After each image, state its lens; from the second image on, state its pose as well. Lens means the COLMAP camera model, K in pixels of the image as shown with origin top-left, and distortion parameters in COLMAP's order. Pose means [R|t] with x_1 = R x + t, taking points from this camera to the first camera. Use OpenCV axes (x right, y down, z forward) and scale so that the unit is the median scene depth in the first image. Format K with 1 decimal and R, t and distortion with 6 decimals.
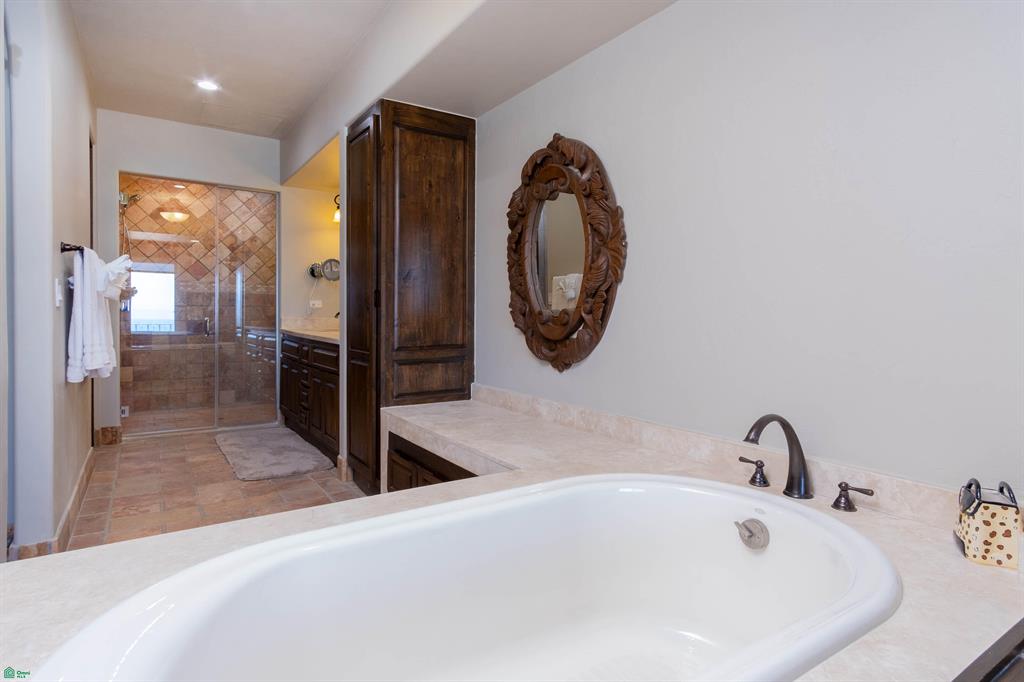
lens RADIAL K [[554.9, 0, 511.8], [0, 554.9, 323.9], [0, 0, 1]] dist [0.012671, 0.000000]
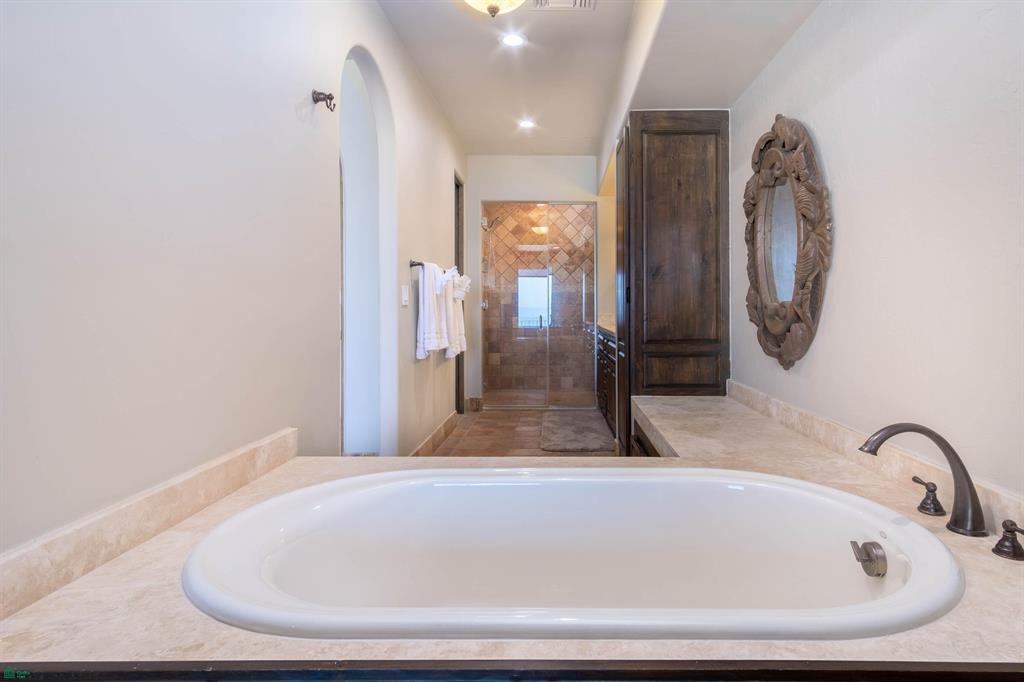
lens RADIAL K [[539.0, 0, 512.8], [0, 539.0, 311.8], [0, 0, 1]] dist [-0.002228, -0.000259]
pose [[0.834487, -0.004391, -0.551011, 0.147298], [-0.003772, 0.999899, -0.013682, 0.002872], [0.551015, 0.013495, 0.834386, -0.000541]]
